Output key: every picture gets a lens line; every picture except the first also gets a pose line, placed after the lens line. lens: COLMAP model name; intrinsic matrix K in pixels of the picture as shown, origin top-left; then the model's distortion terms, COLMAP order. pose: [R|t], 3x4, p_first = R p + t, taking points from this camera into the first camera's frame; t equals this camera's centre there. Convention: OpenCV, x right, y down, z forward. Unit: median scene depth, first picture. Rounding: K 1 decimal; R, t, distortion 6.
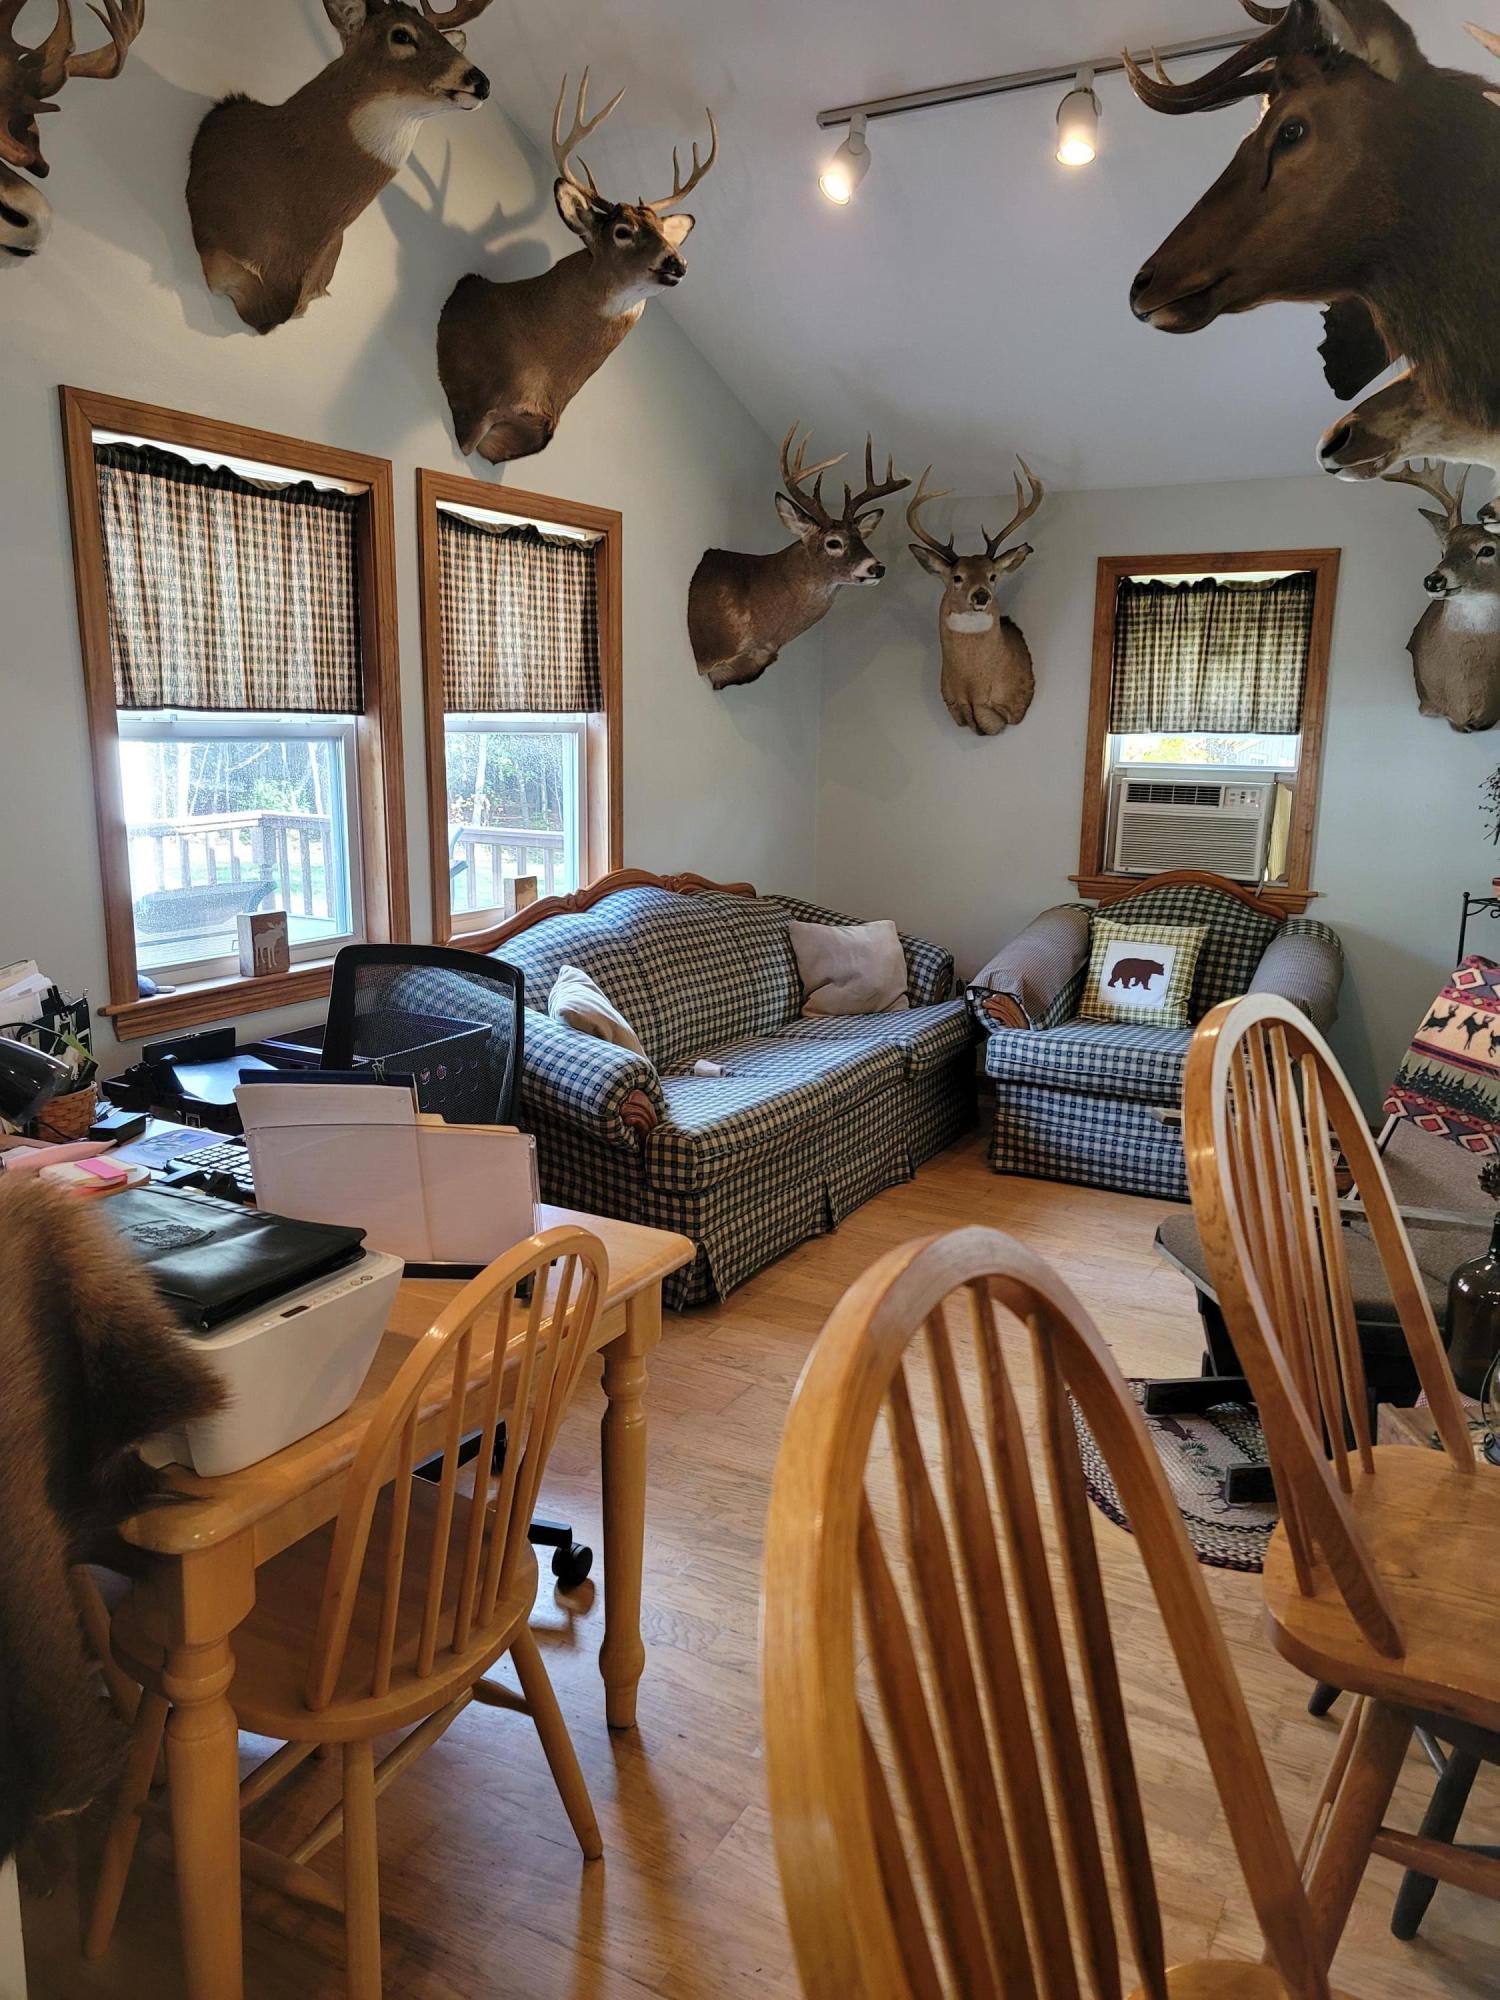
lens RADIAL K [[1465.6, 0, 757.1], [0, 1465.6, 999.3], [0, 0, 1]] dist [0.081090, -0.074435]
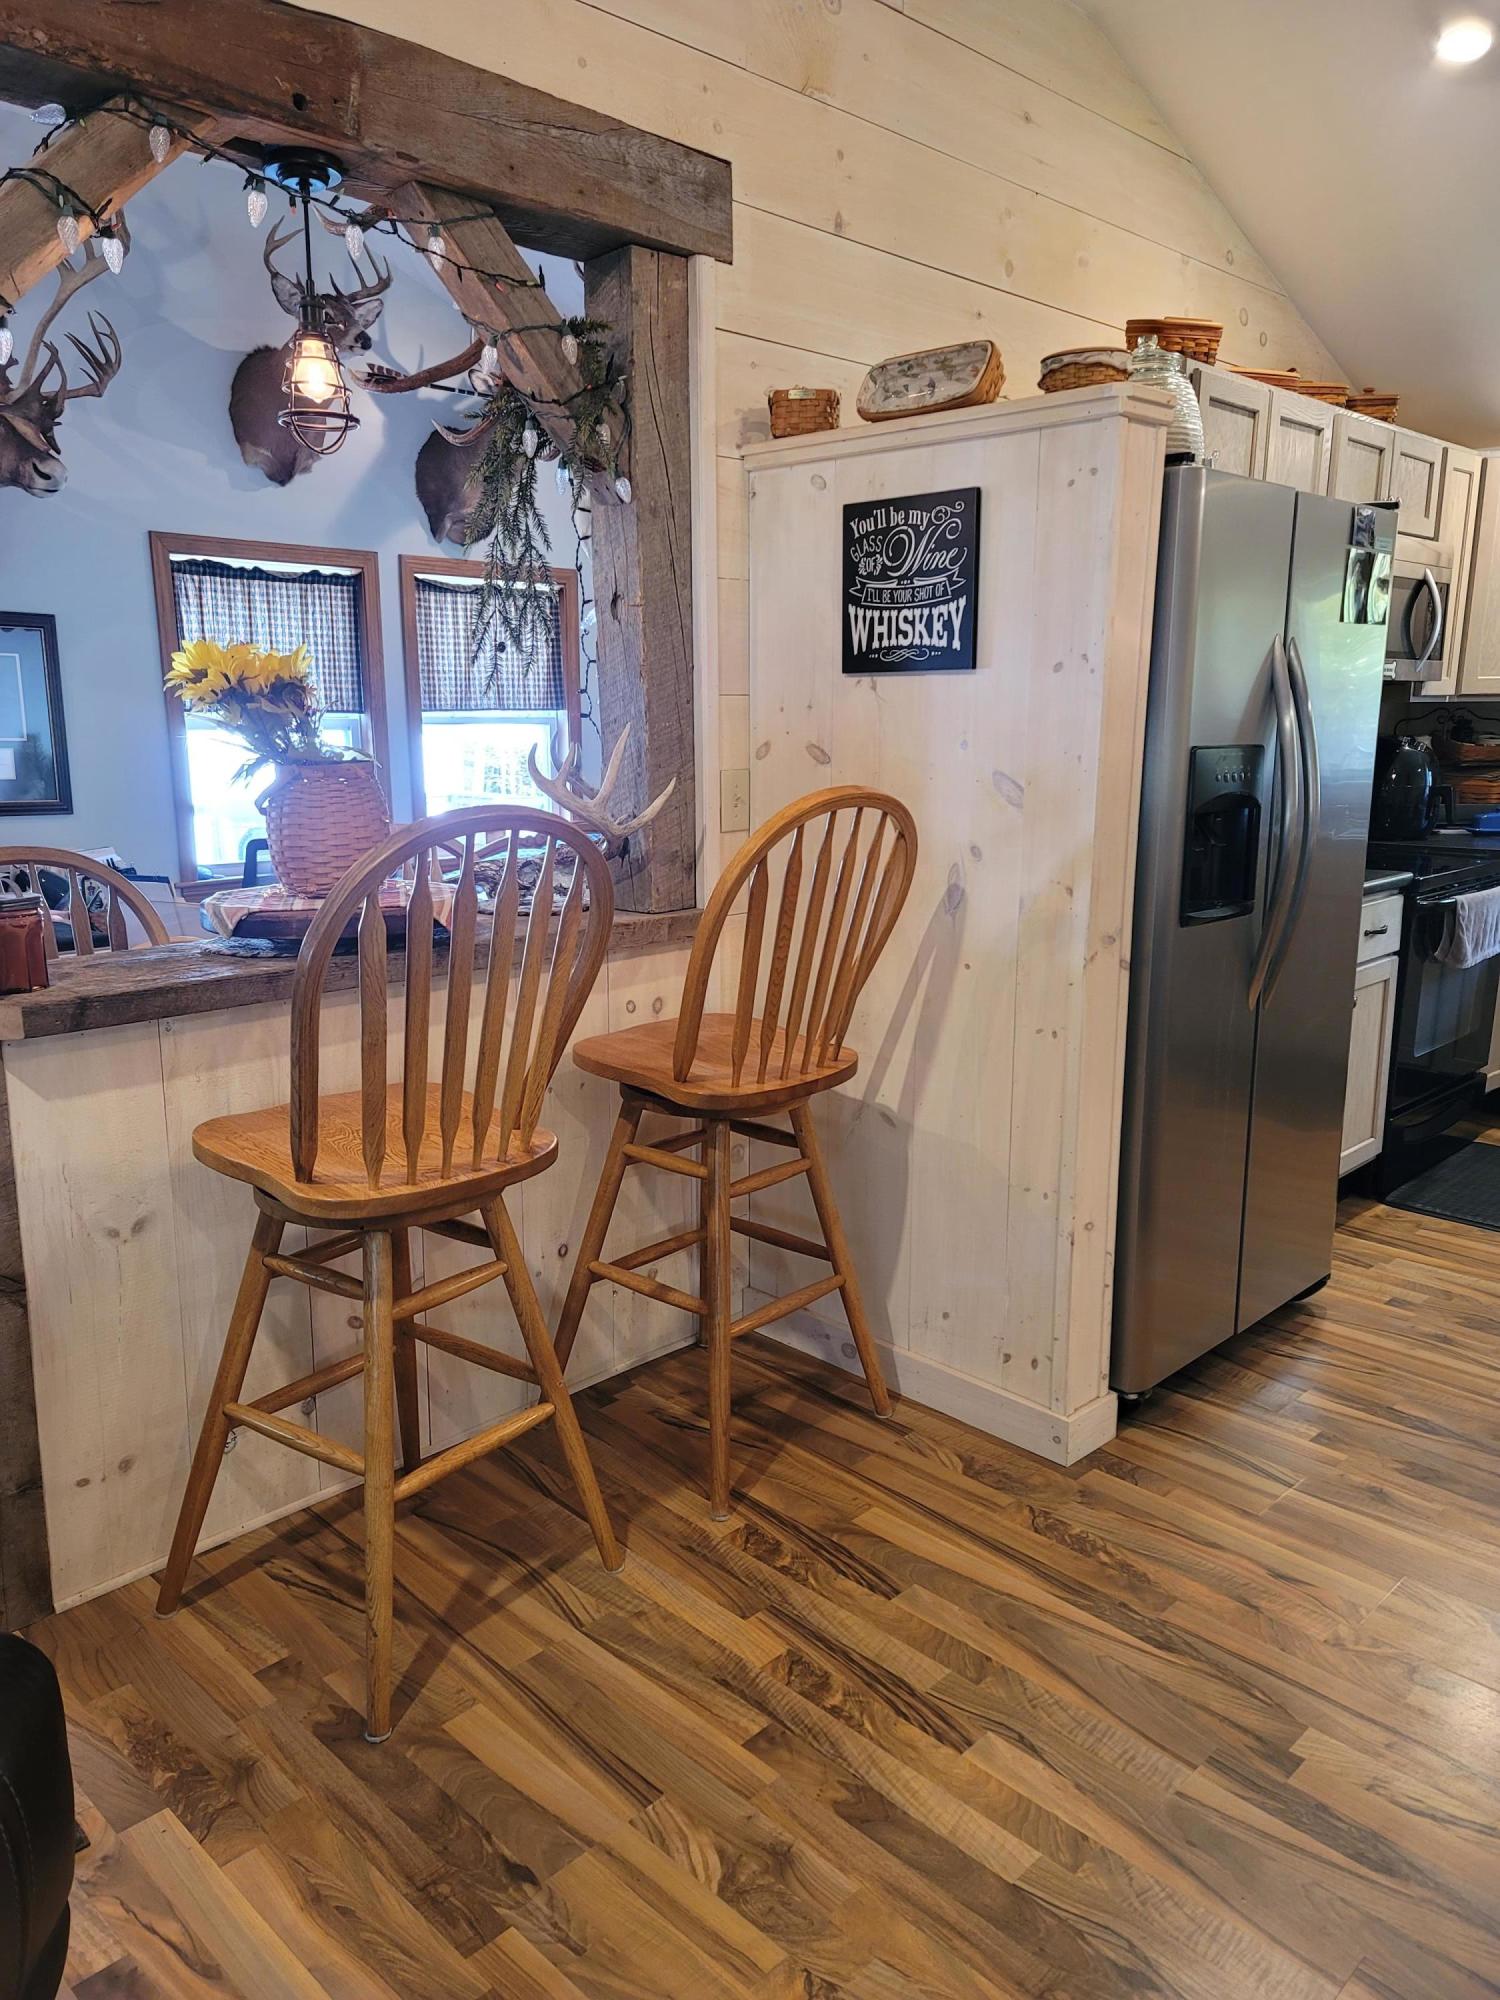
lens RADIAL K [[1465.6, 0, 743.6], [0, 1465.6, 1003.1], [0, 0, 1]] dist [0.081090, -0.074435]
pose [[0.956271, 0.046990, -0.288682, 0.630759], [-0.043309, 0.998879, 0.019129, 0.072450], [0.289257, -0.005790, 0.957234, -0.416816]]
